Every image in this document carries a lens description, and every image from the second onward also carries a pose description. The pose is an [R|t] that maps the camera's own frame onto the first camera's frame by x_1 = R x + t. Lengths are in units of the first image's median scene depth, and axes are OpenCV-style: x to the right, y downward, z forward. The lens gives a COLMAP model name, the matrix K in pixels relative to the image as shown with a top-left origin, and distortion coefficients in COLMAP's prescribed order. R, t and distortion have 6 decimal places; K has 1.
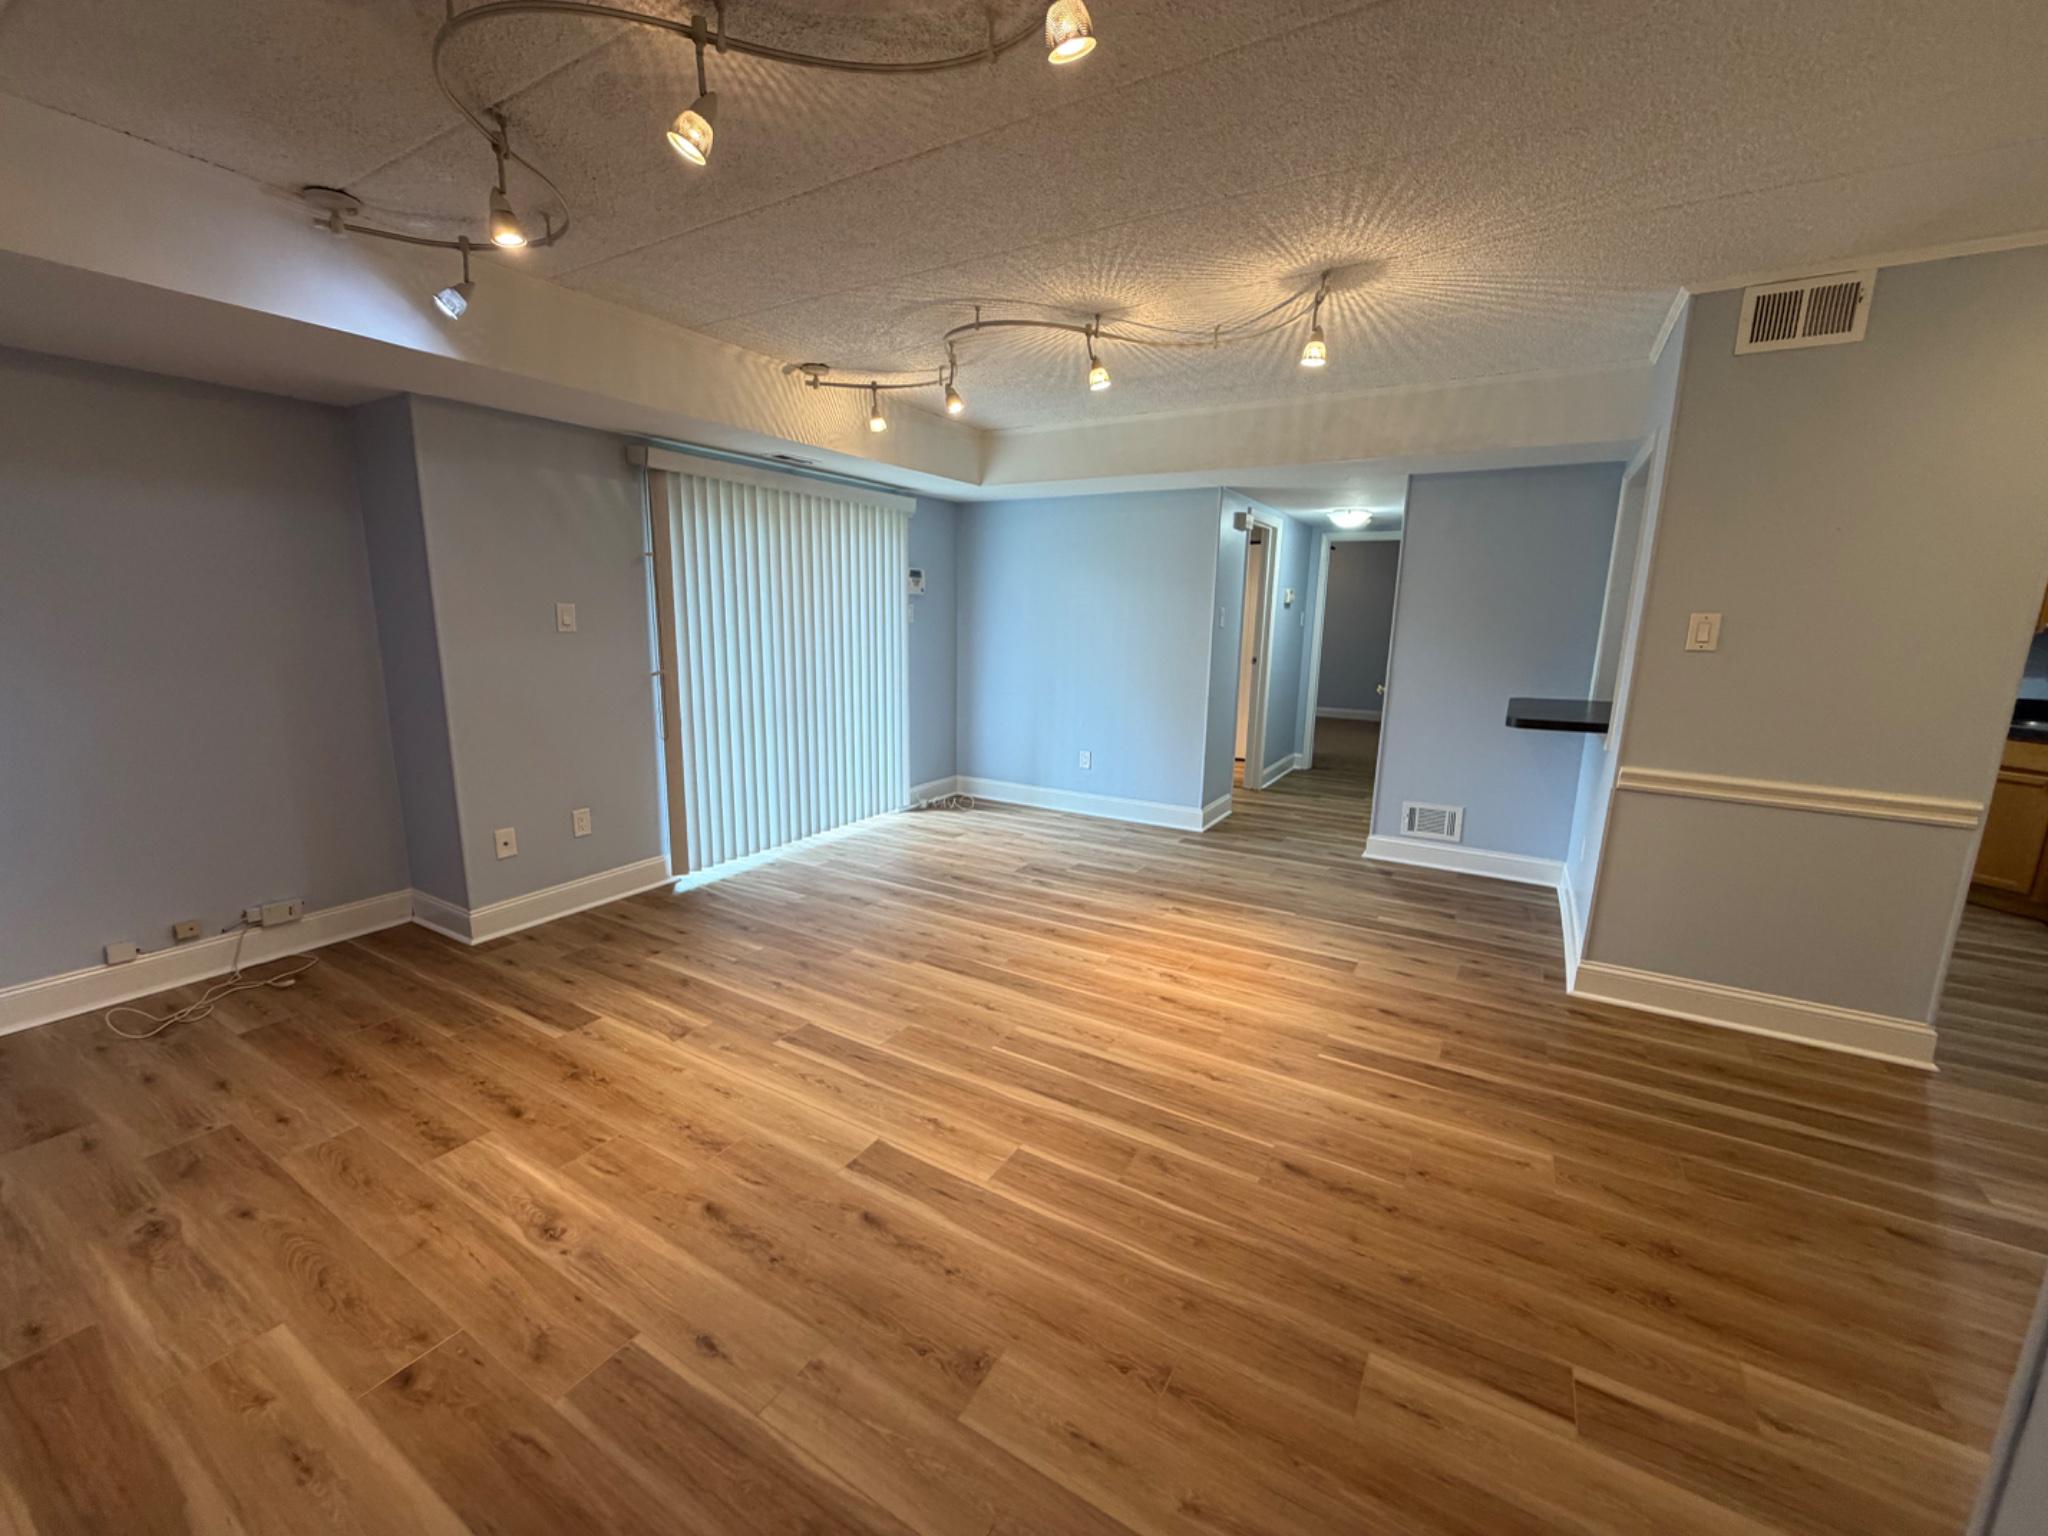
lens RADIAL K [[816.6, 0, 1018.0], [0, 816.6, 768.7], [0, 0, 1]] dist [0.001914, -0.000502]
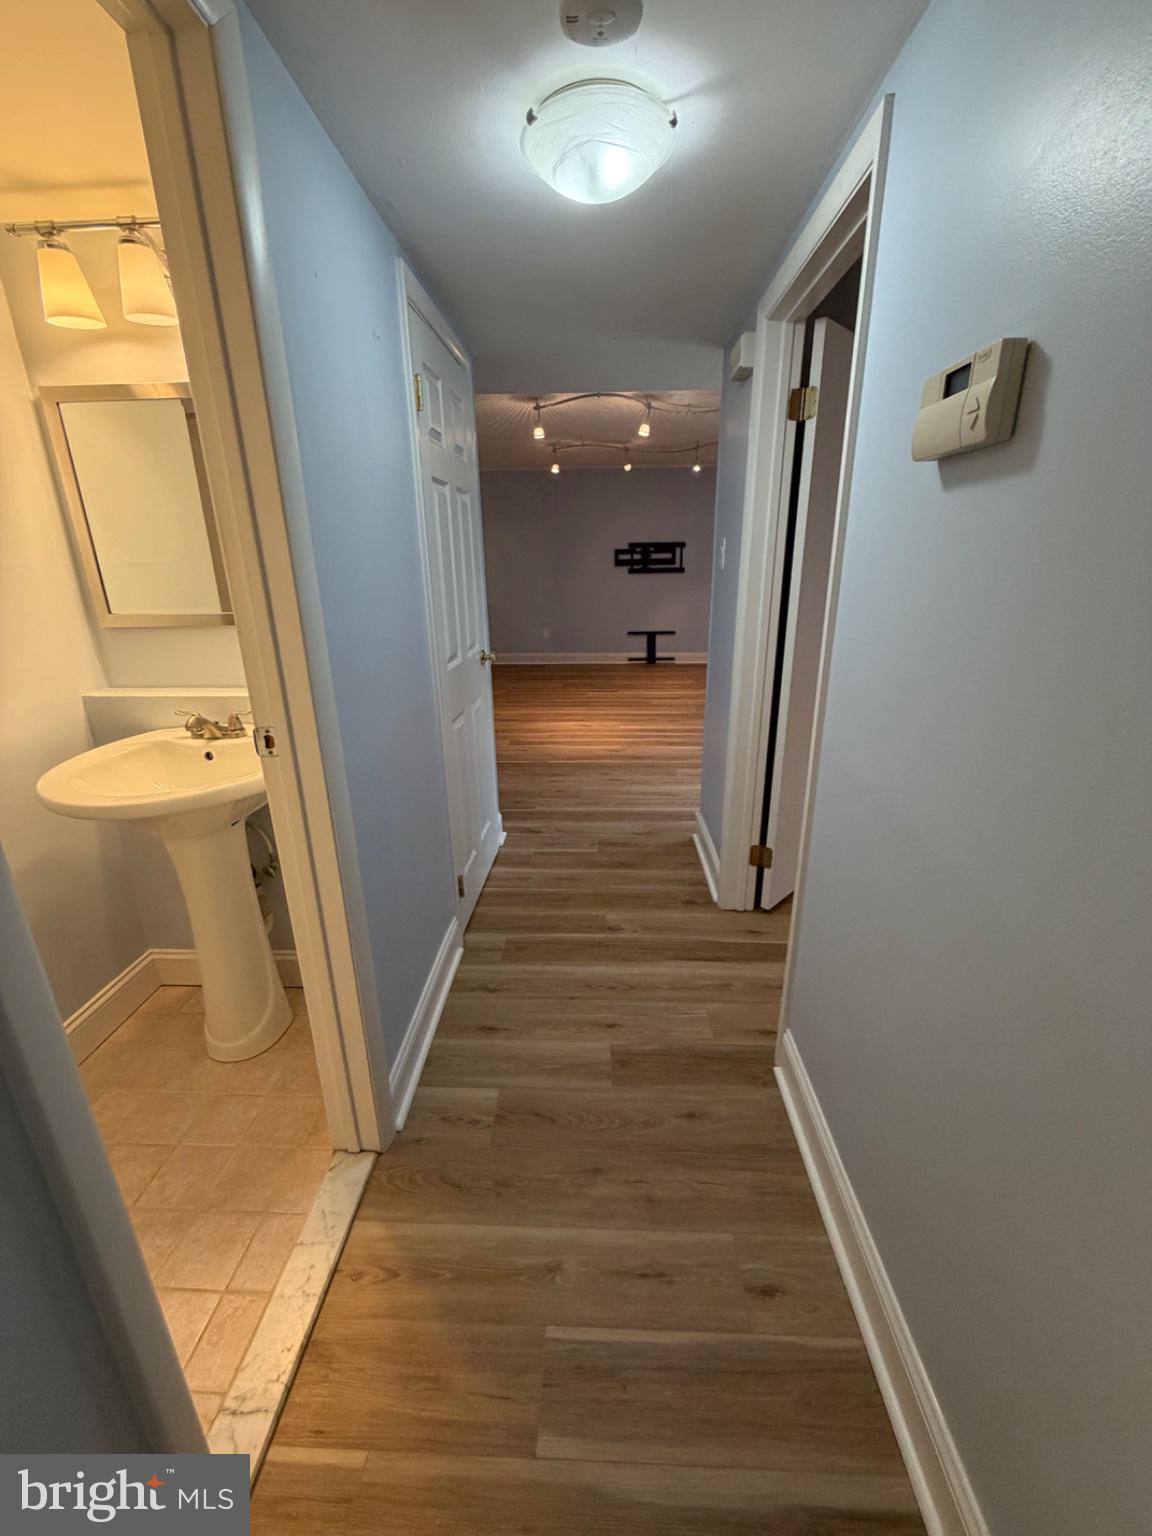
lens RADIAL K [[612.5, 0, 580.2], [0, 612.5, 762.1], [0, 0, 1]] dist [0.001914, -0.000502]
pose [[-0.874988, 0.143428, -0.462412, 0.982960], [-0.096545, 0.884237, 0.456951, -0.411011], [0.474421, 0.444470, -0.759849, 2.297323]]
